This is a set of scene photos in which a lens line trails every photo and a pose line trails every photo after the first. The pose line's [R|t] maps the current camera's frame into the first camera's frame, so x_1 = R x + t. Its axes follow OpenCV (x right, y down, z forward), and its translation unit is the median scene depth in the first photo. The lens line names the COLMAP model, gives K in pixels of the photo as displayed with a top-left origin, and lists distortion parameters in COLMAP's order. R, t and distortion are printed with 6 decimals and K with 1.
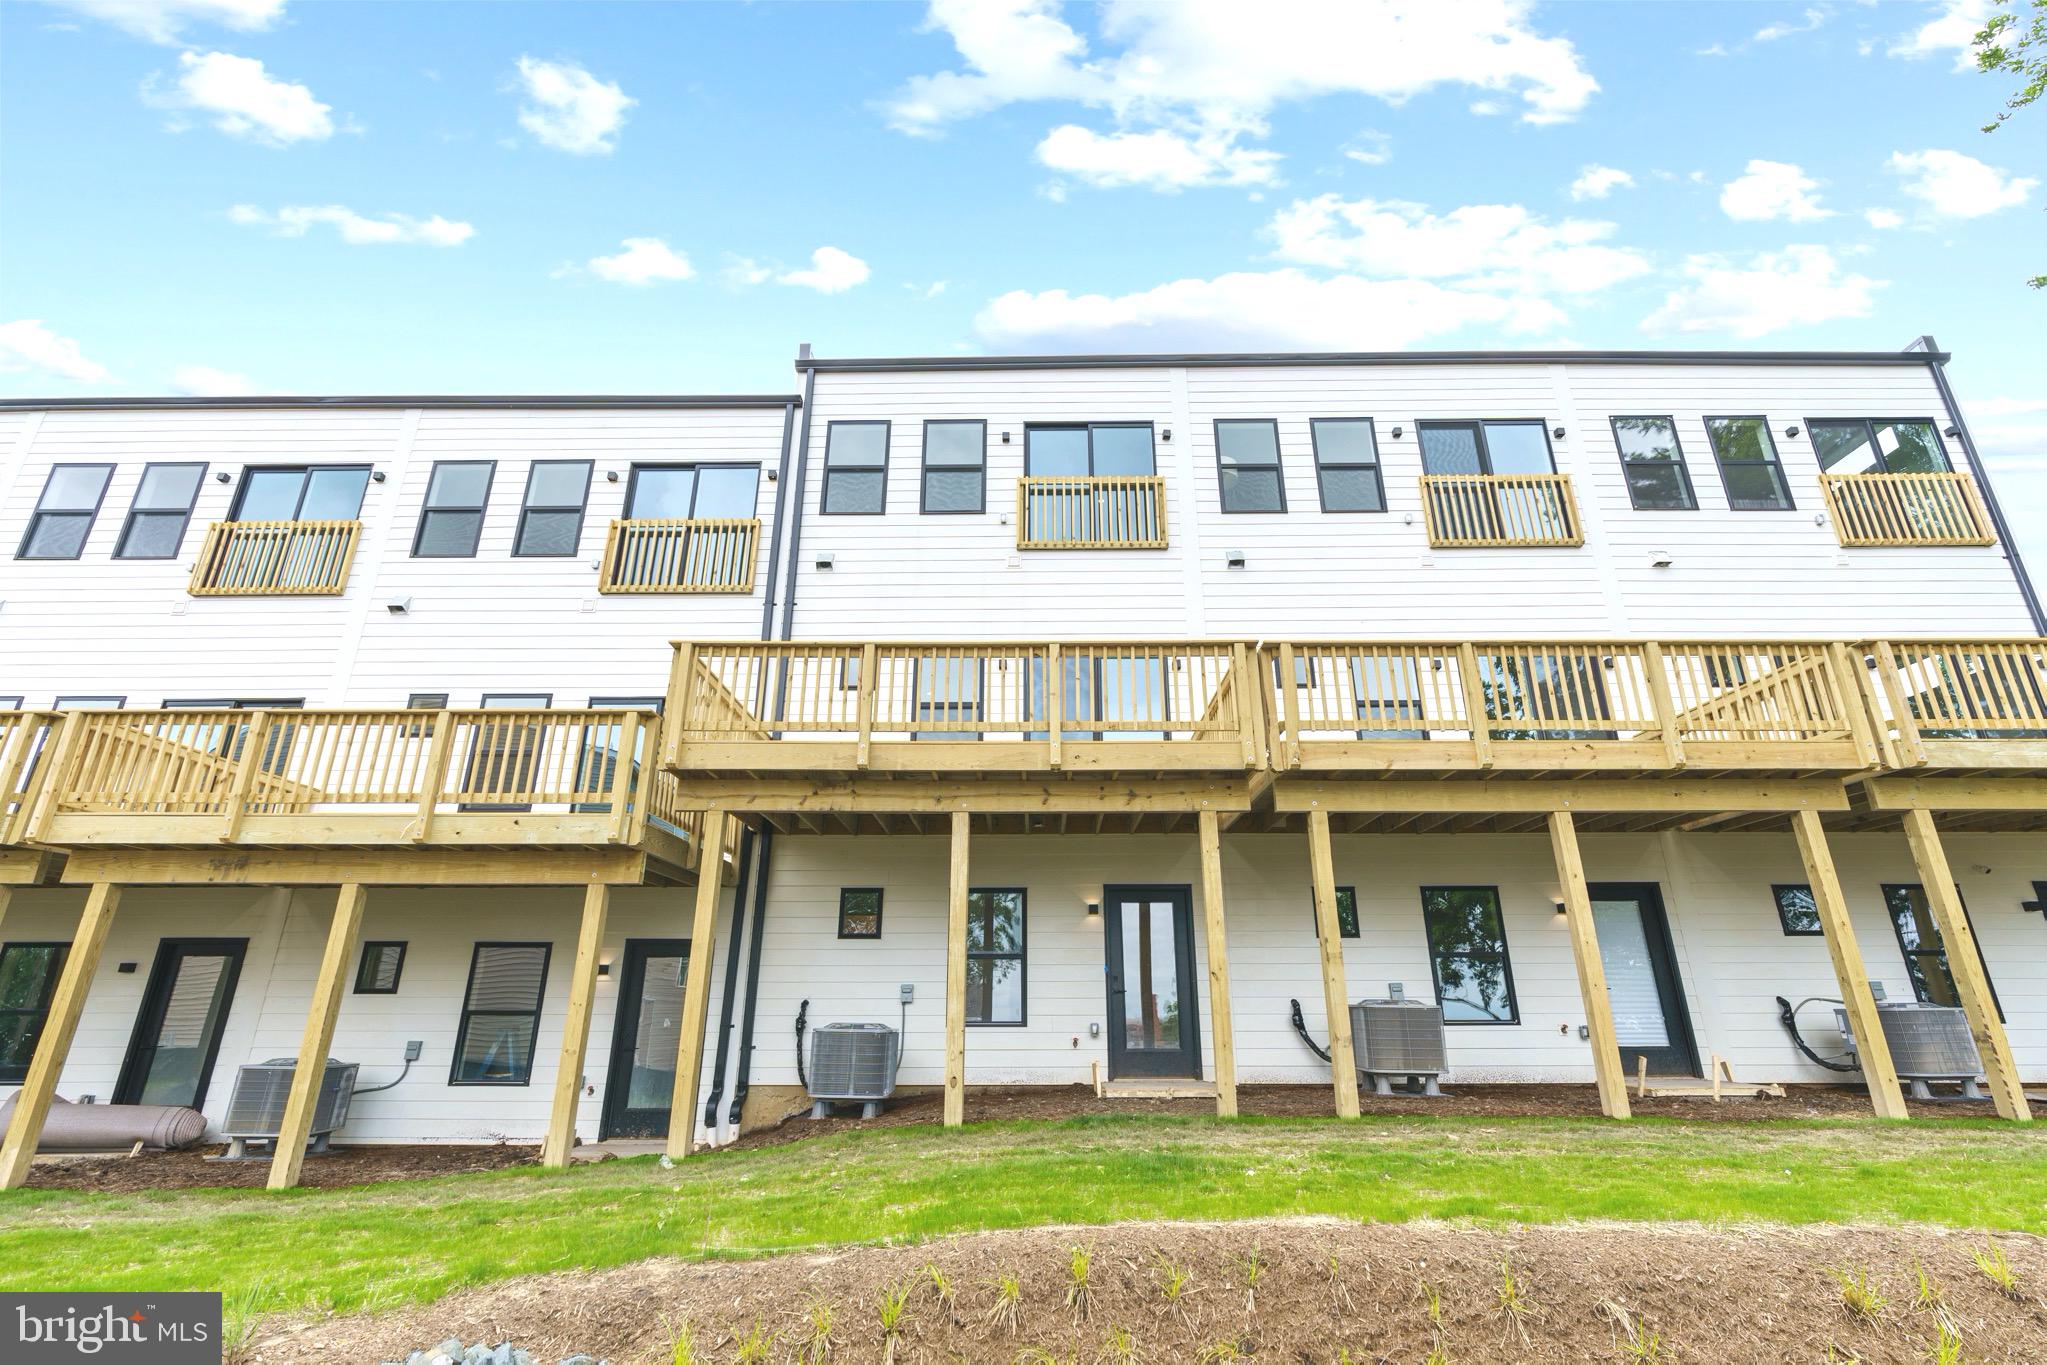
lens RADIAL K [[841.9, 0, 1022.3], [0, 841.9, 757.1], [0, 0, 1]] dist [-0.003359, -0.000087]
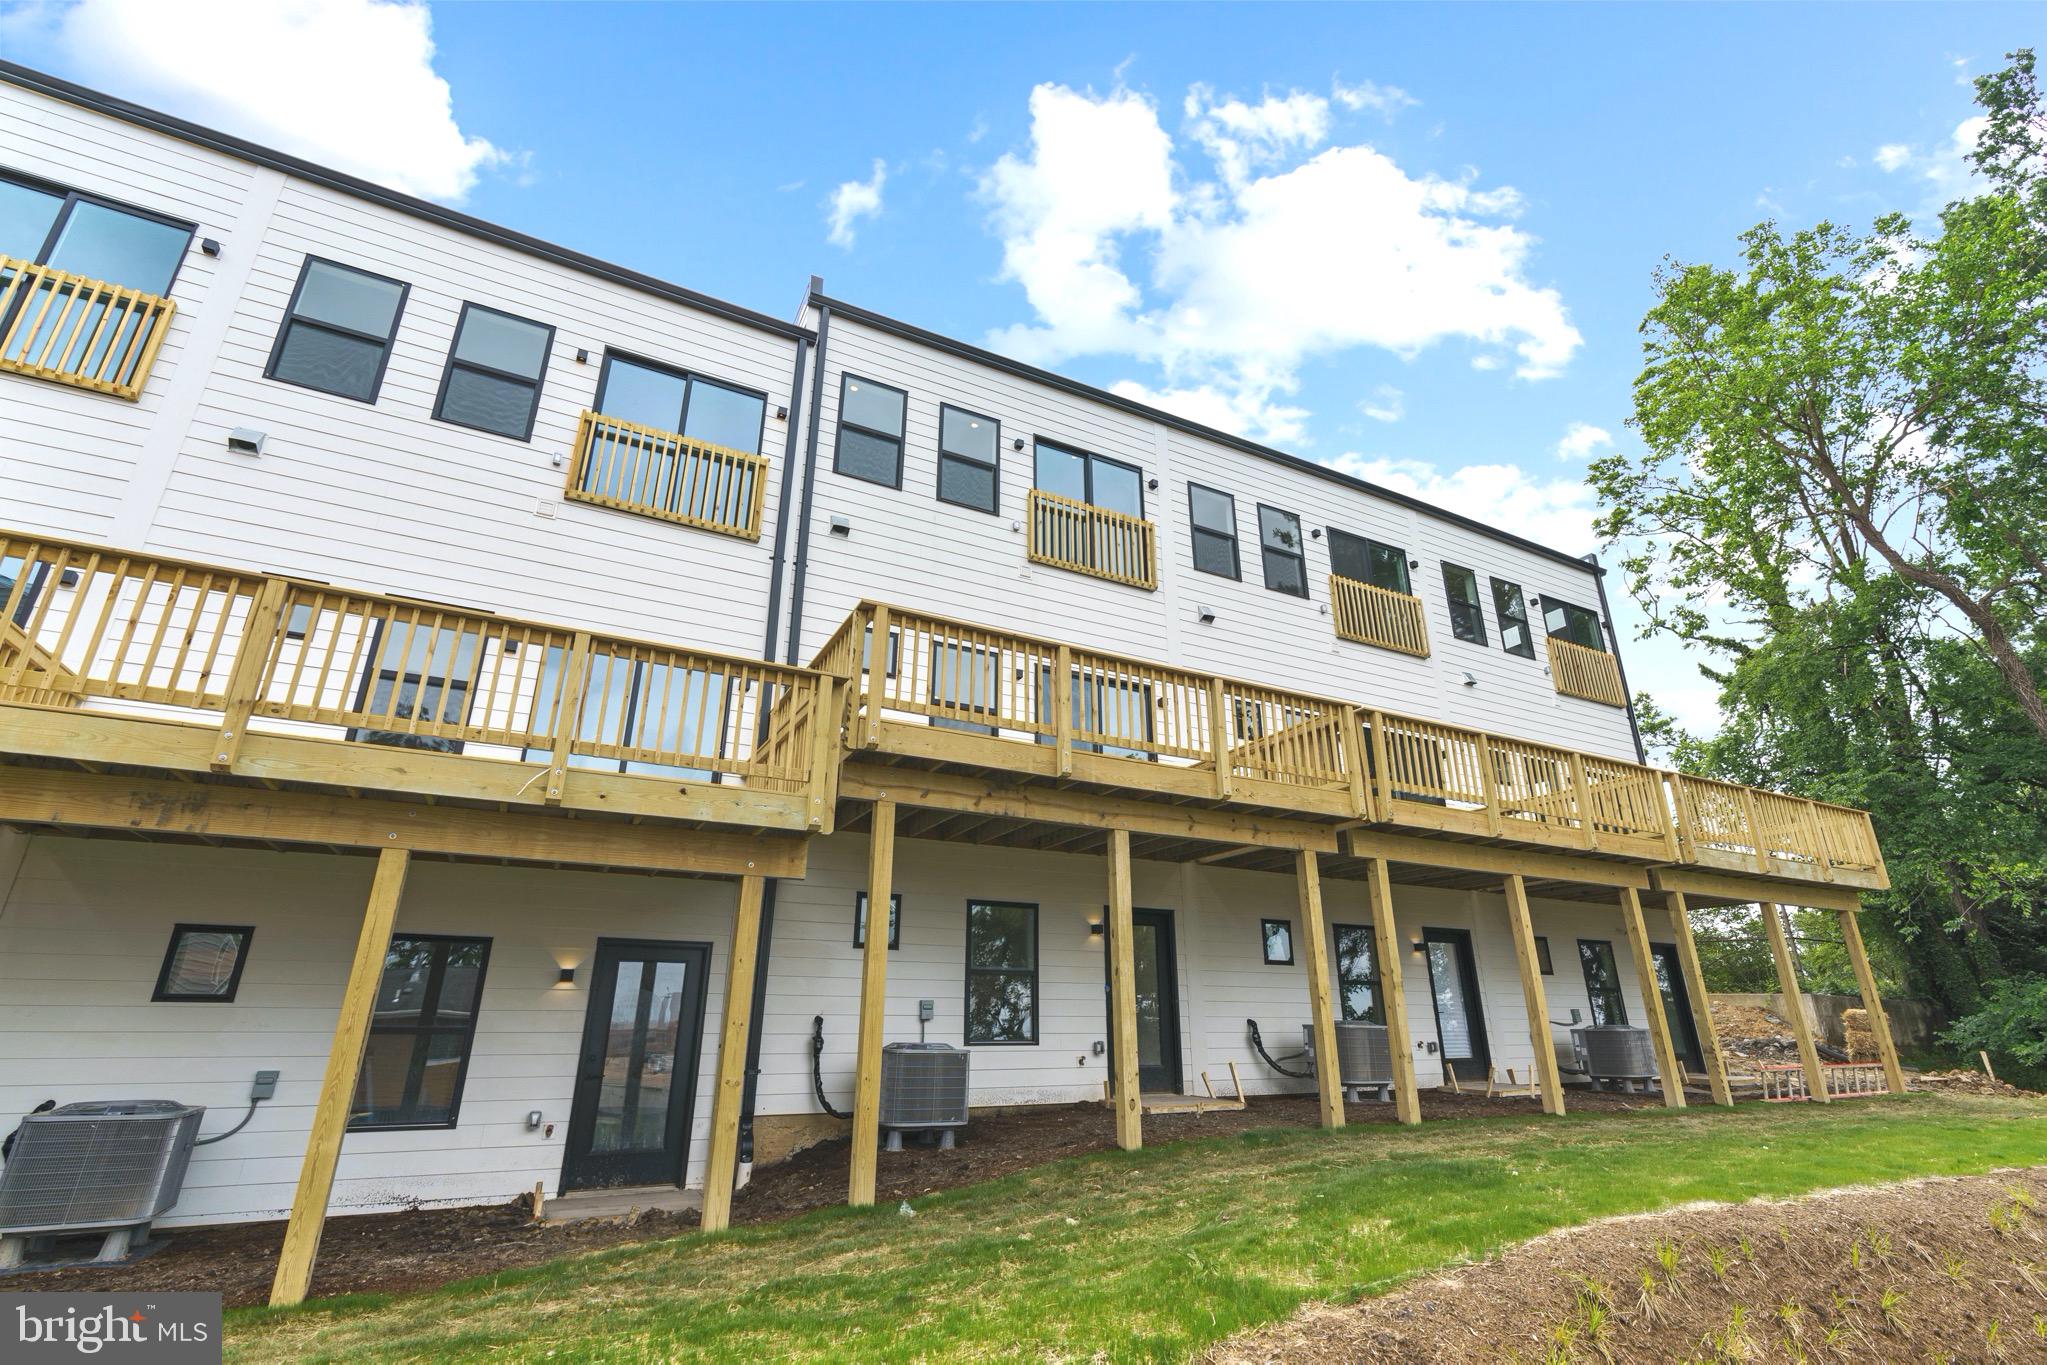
lens RADIAL K [[936.6, 0, 1031.4], [0, 936.6, 689.1], [0, 0, 1]] dist [-0.003612, -0.000426]
pose [[0.881027, 0.163282, 0.443994, -0.463657], [-0.138963, 0.986466, -0.087032, 0.001062], [-0.452195, 0.014979, 0.891793, 0.005556]]
